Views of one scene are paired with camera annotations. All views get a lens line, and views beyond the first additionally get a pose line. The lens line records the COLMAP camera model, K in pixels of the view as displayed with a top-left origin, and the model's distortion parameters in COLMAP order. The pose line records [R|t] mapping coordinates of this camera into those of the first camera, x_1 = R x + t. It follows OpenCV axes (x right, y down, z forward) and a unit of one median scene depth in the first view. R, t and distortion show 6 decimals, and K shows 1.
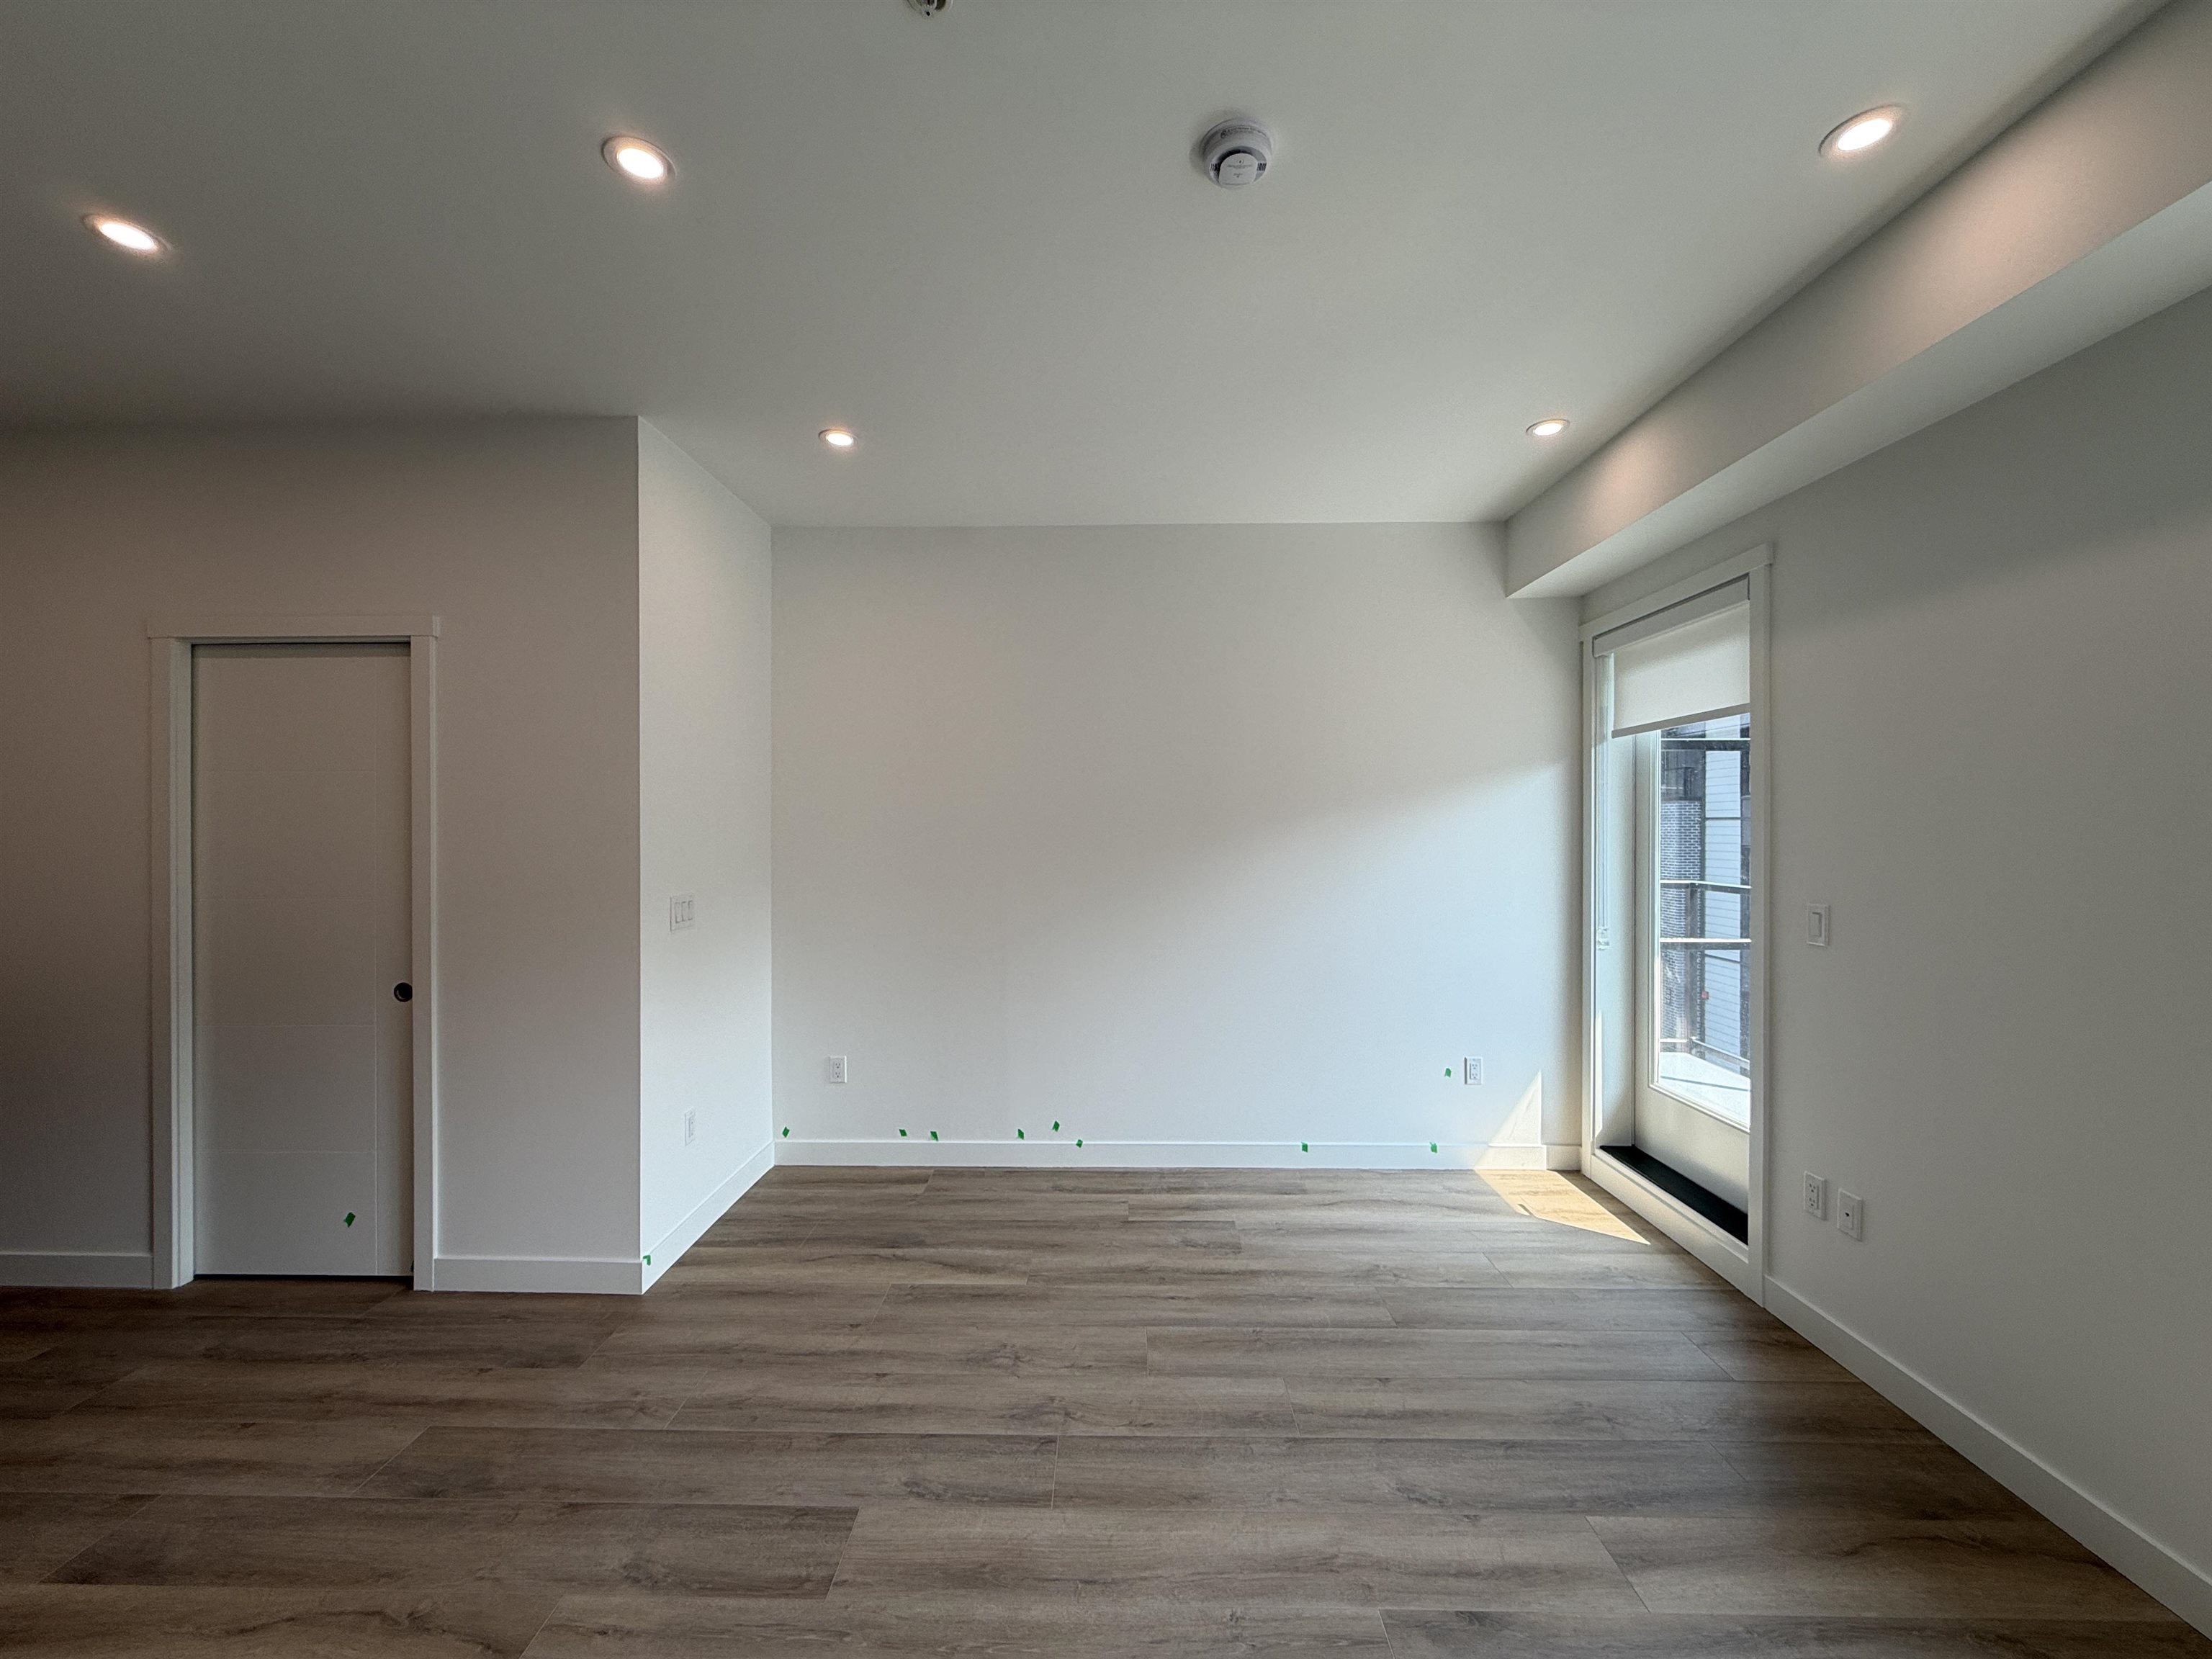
lens RADIAL K [[882.2, 0, 1097.2], [0, 882.2, 830.0], [0, 0, 1]] dist [0.000057, 0.000146]
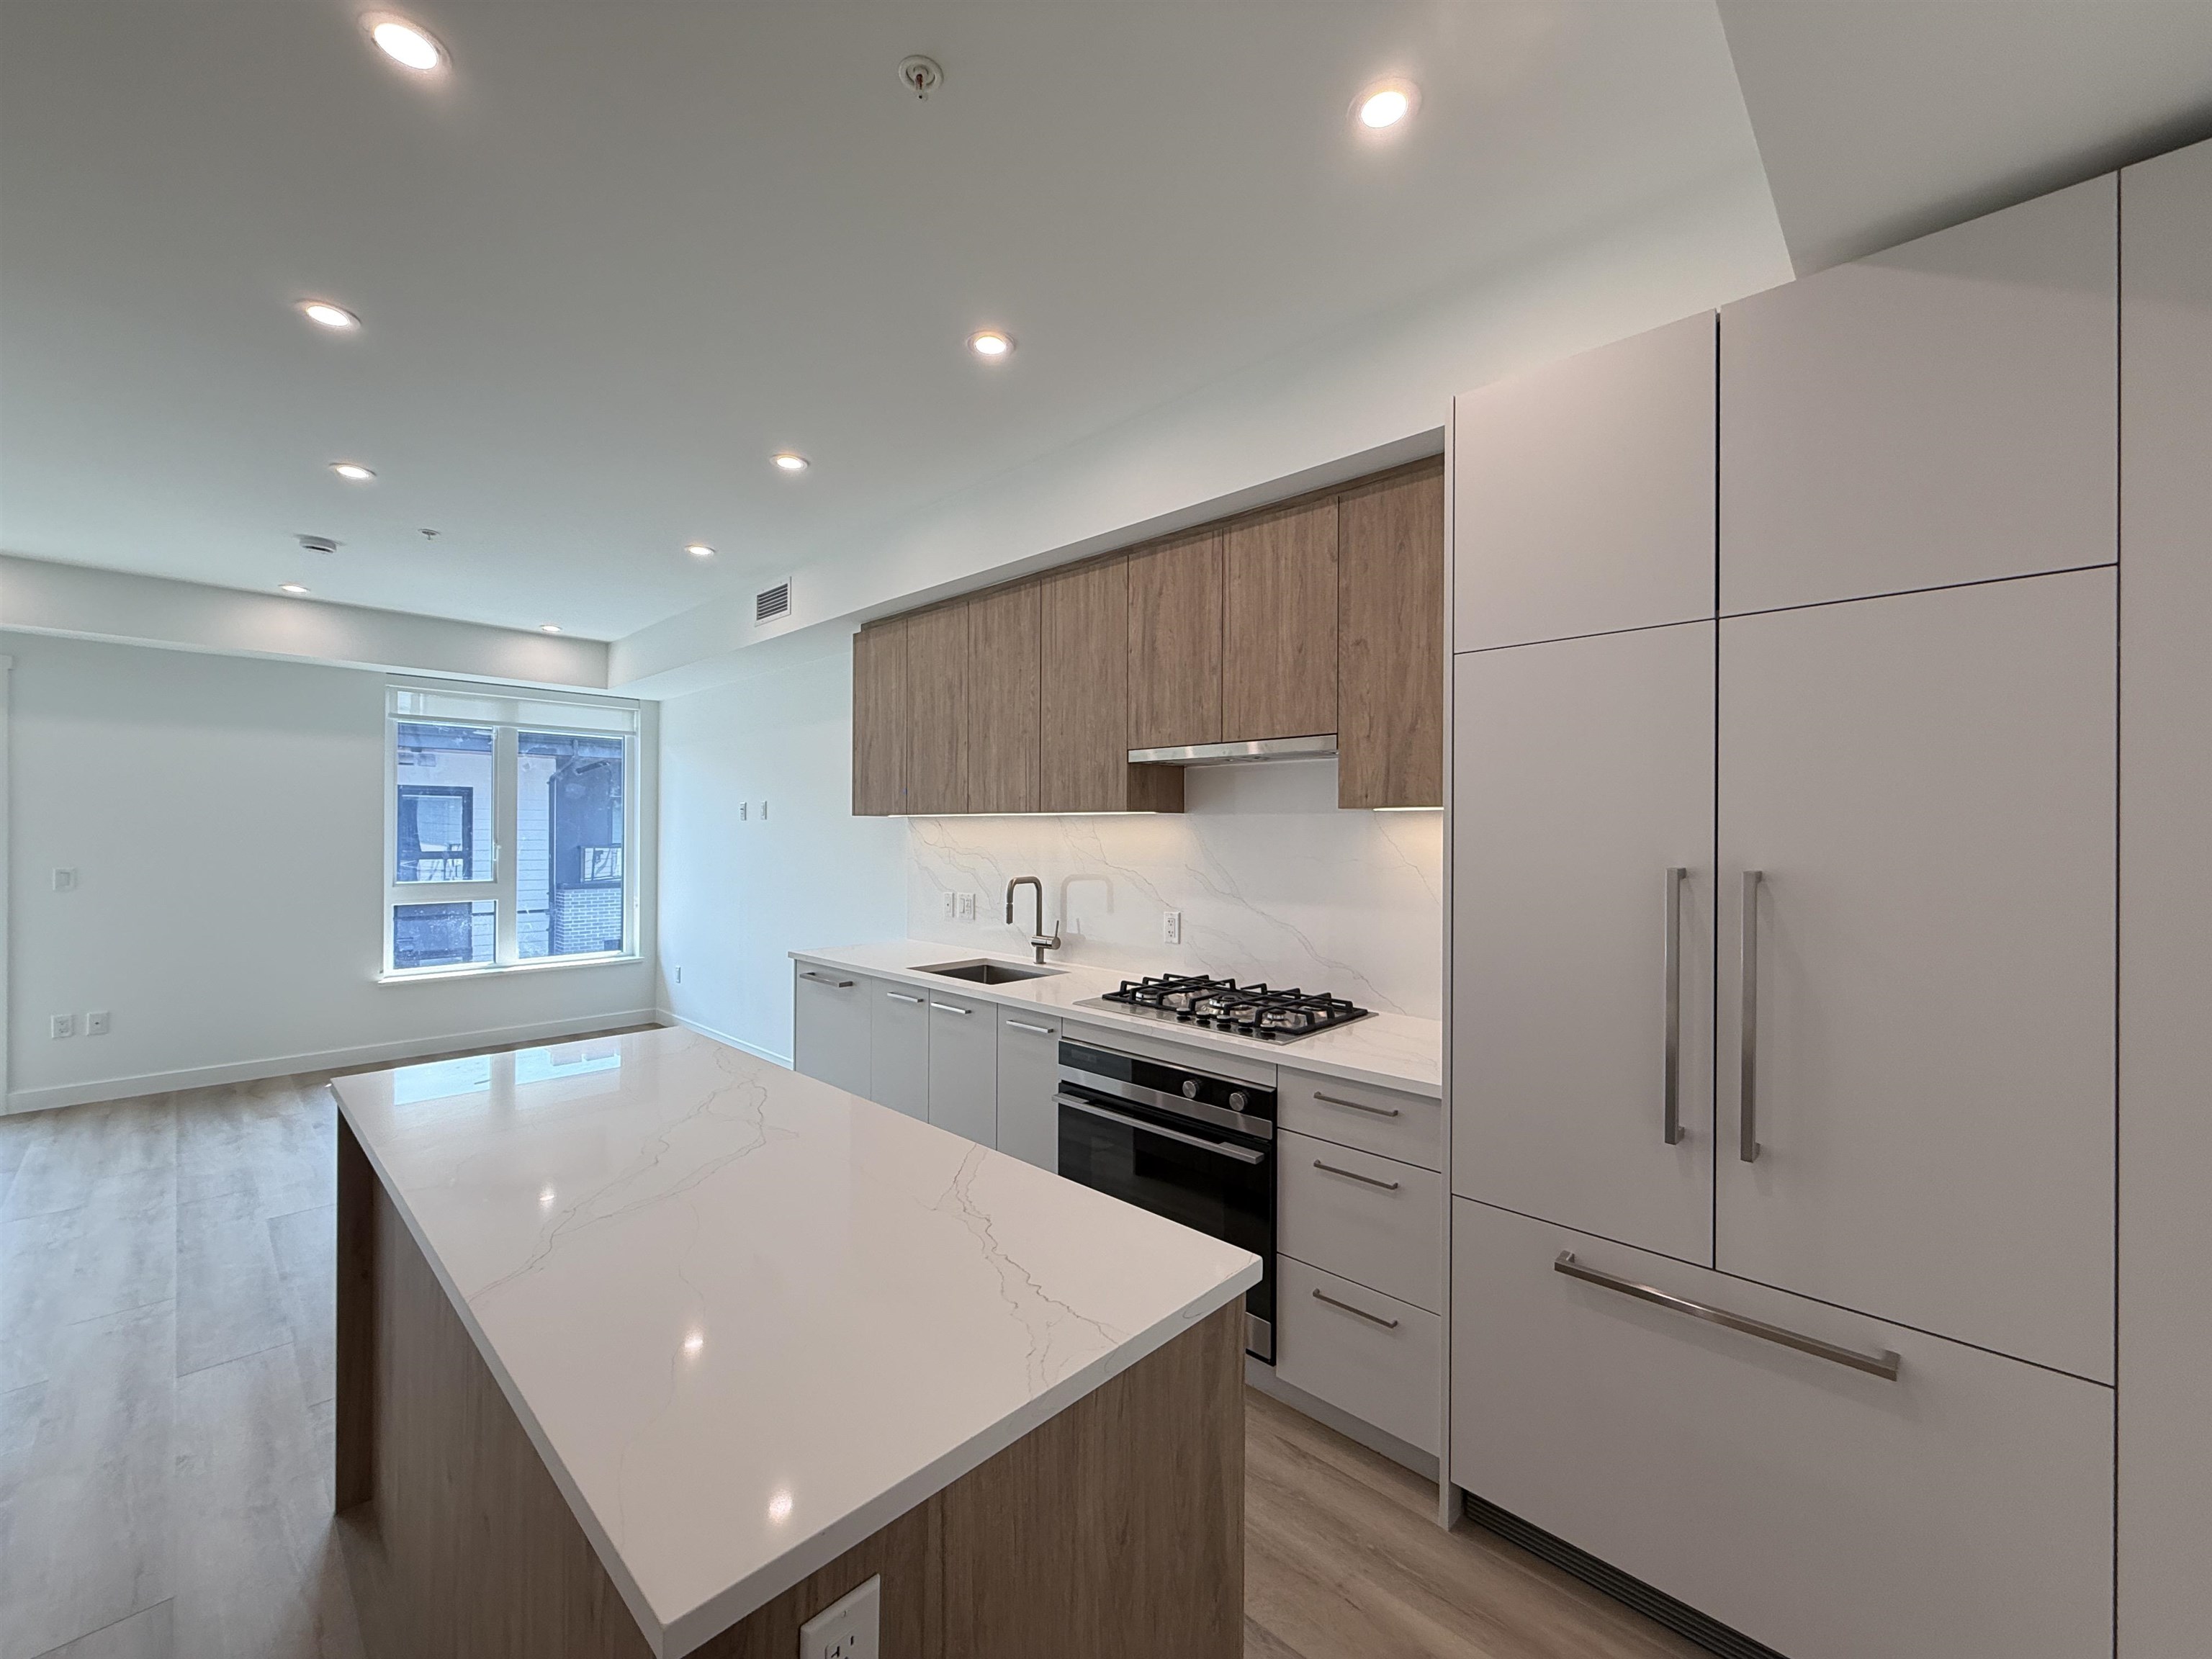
lens RADIAL K [[882.2, 0, 1097.2], [0, 882.2, 830.0], [0, 0, 1]] dist [0.000057, 0.000146]
pose [[-0.737215, -0.001258, 0.675657, -1.940502], [-0.002355, 0.999997, -0.000708, 0.000257], [-0.675654, -0.002114, -0.737216, 0.864897]]
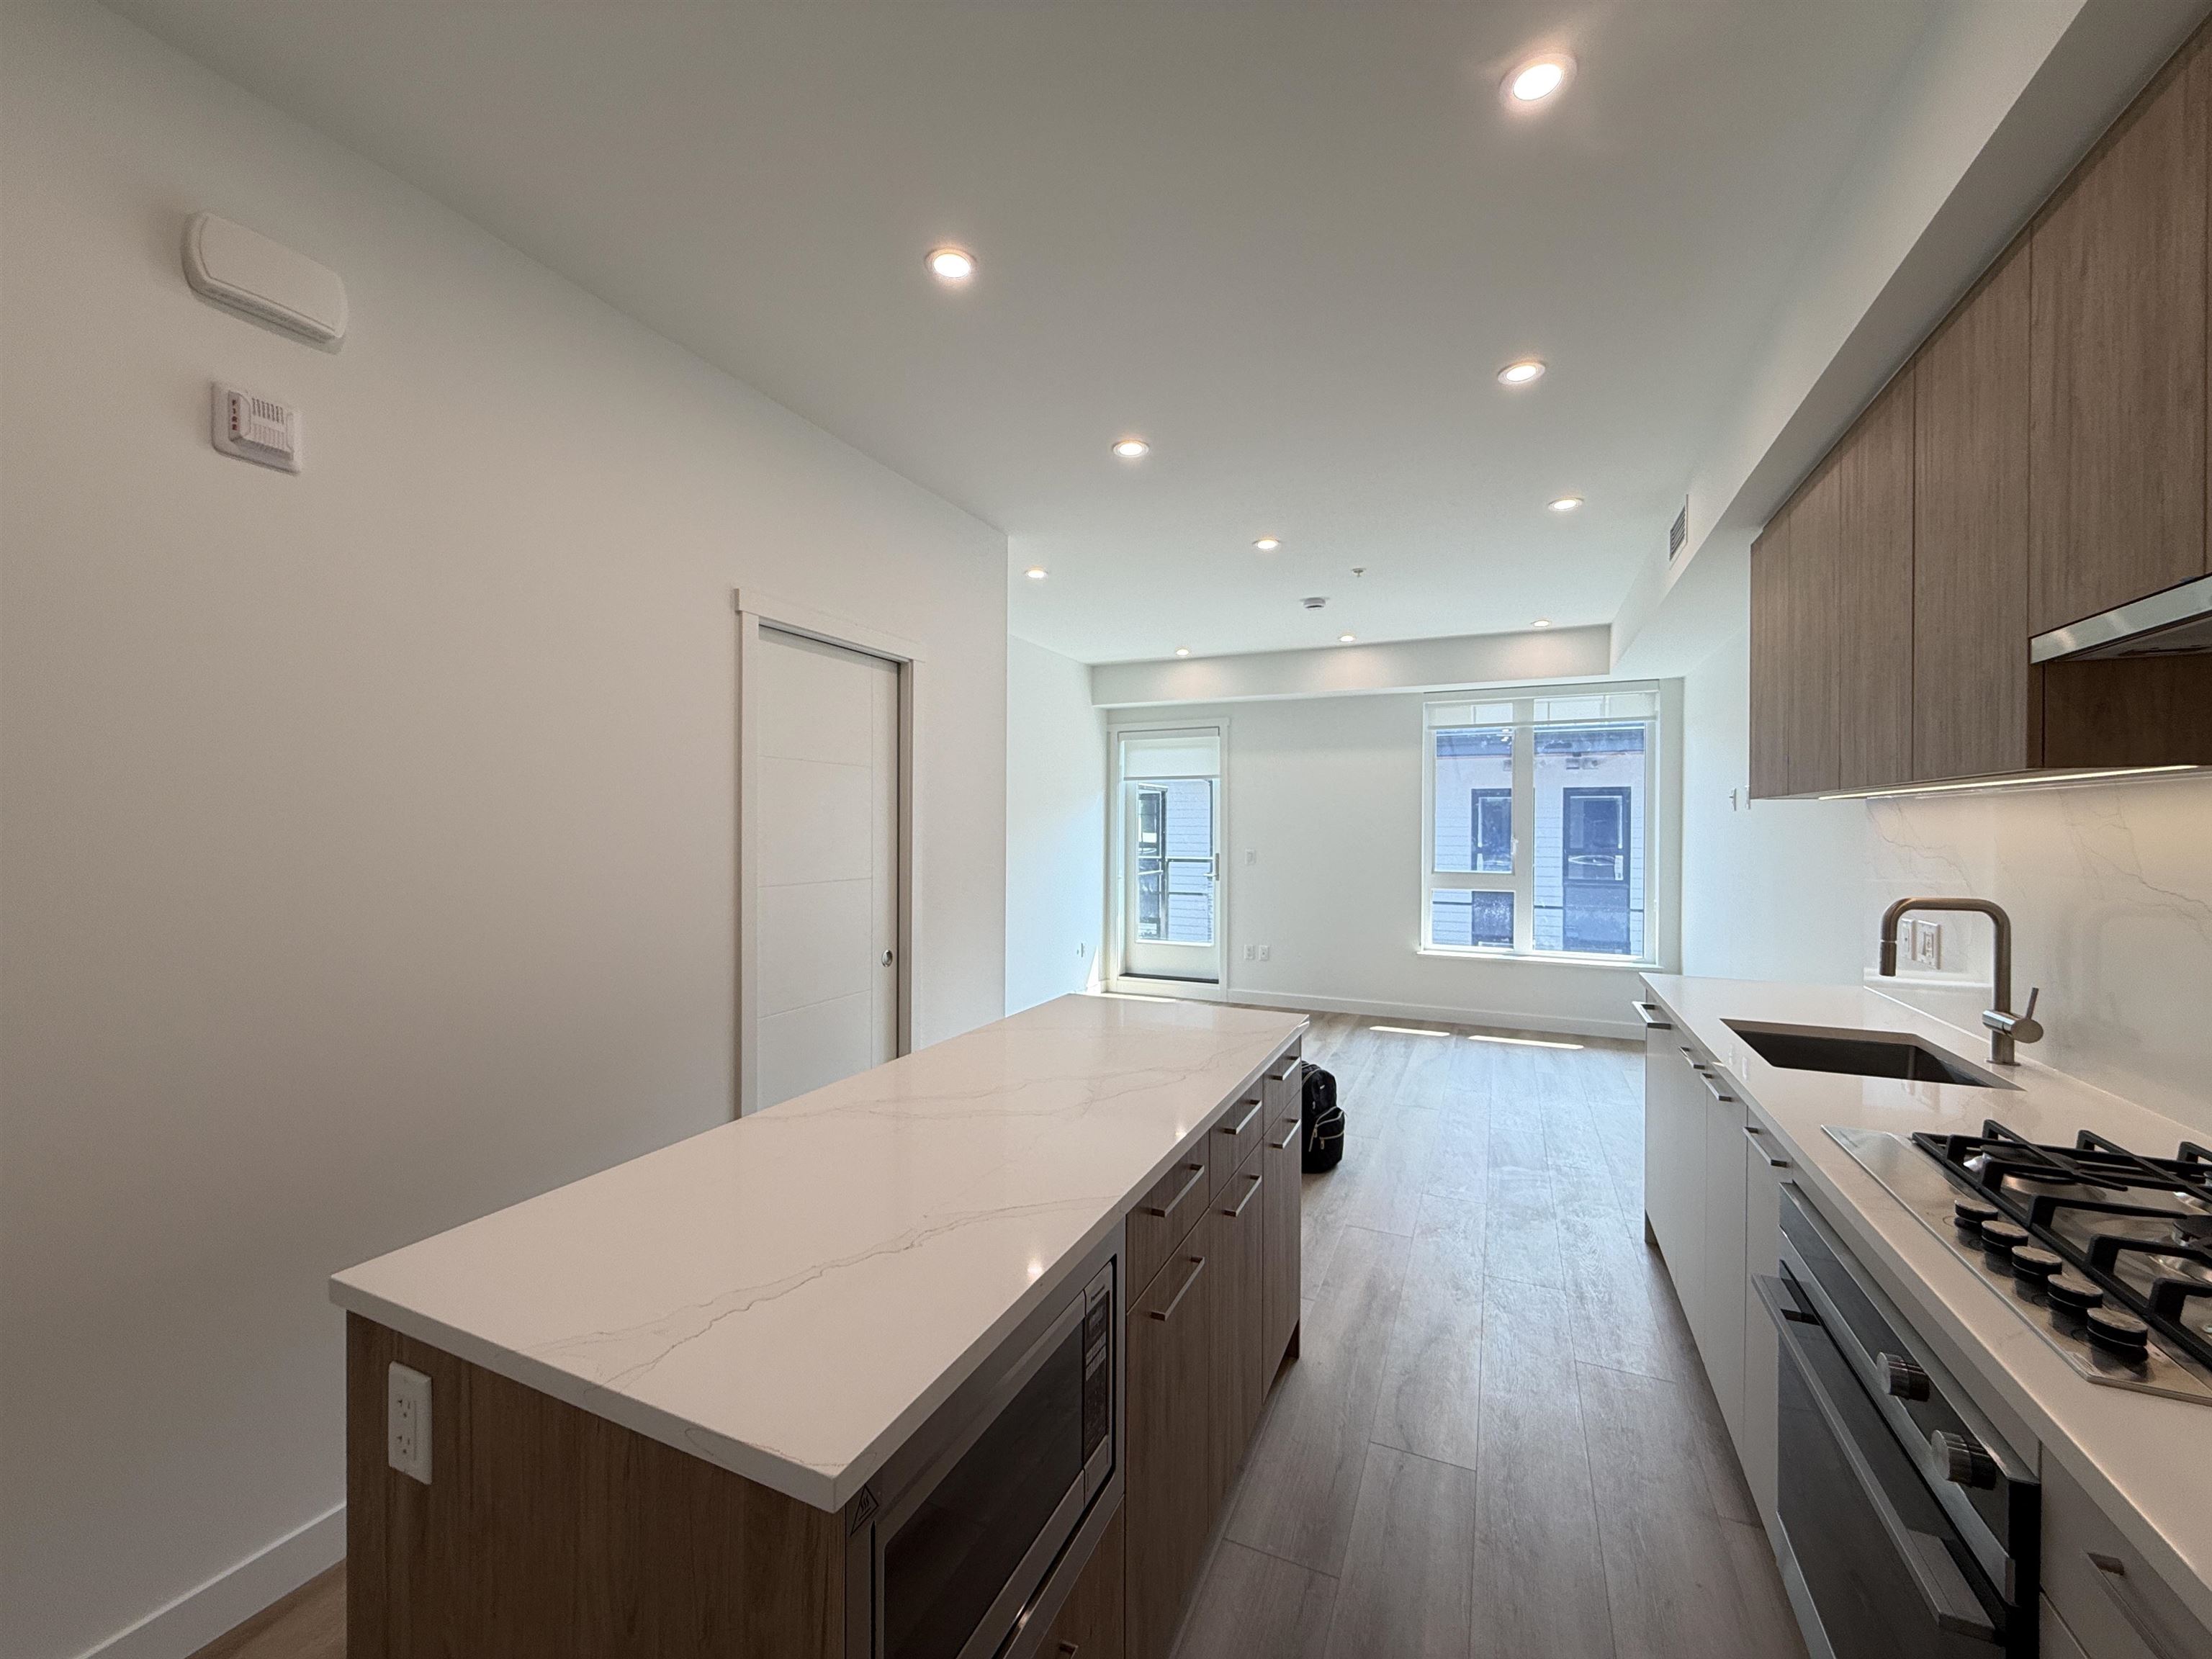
lens RADIAL K [[882.2, 0, 1097.2], [0, 882.2, 830.0], [0, 0, 1]] dist [0.000057, 0.000146]
pose [[0.396699, -0.001153, 0.917948, -1.920608], [-0.001194, 0.999998, 0.001772, 0.012867], [-0.917948, -0.001799, 0.396697, 0.309233]]
